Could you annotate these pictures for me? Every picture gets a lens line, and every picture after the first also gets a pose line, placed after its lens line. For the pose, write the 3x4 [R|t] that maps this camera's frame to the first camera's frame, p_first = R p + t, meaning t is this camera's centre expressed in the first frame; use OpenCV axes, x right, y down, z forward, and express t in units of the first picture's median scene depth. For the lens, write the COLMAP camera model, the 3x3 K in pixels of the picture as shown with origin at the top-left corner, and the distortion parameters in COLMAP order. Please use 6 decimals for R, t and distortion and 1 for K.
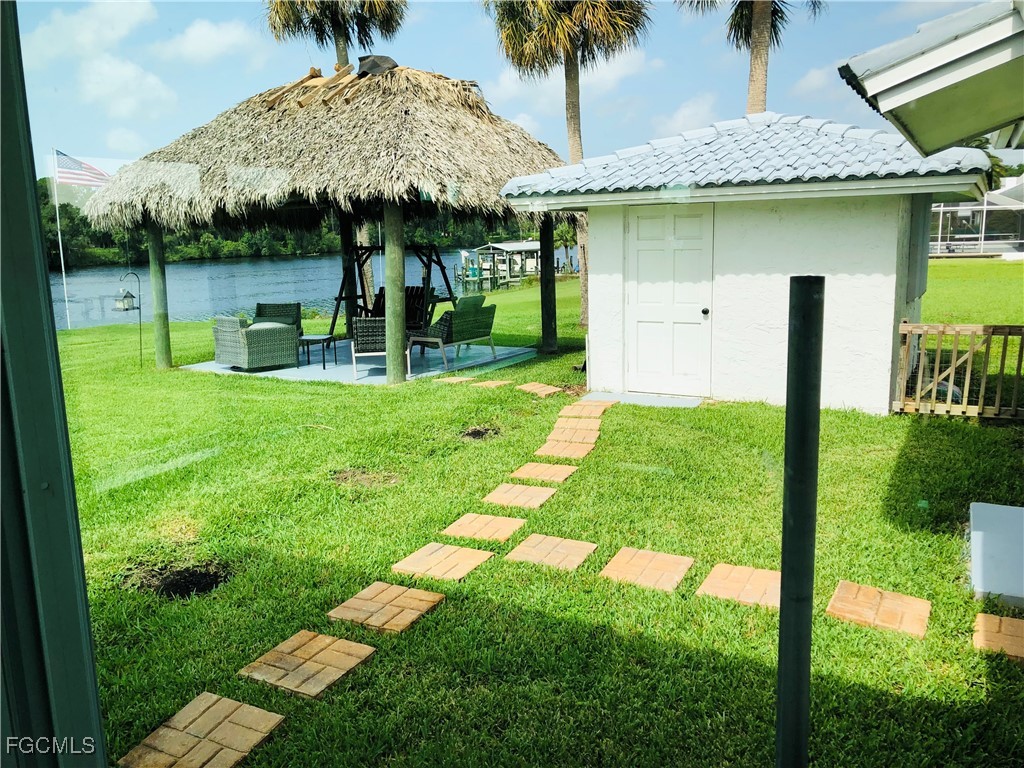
lens RADIAL K [[836.1, 0, 512.4], [0, 836.1, 398.8], [0, 0, 1]] dist [-0.008266, -0.010209]
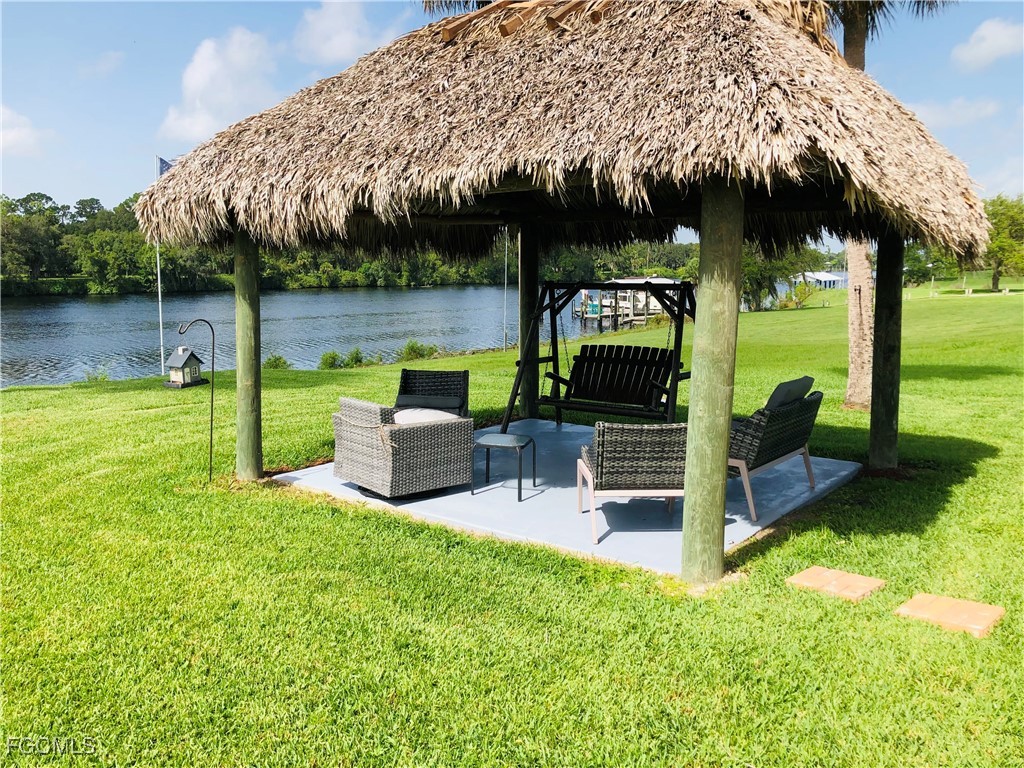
lens RADIAL K [[823.1, 0, 490.0], [0, 823.1, 384.0], [0, 0, 1]] dist [0.100738, -0.171306]
pose [[0.988417, 0.040534, -0.146252, -0.172904], [-0.048669, 0.997435, -0.052478, -0.085834], [0.143750, 0.058988, 0.987854, 0.461344]]
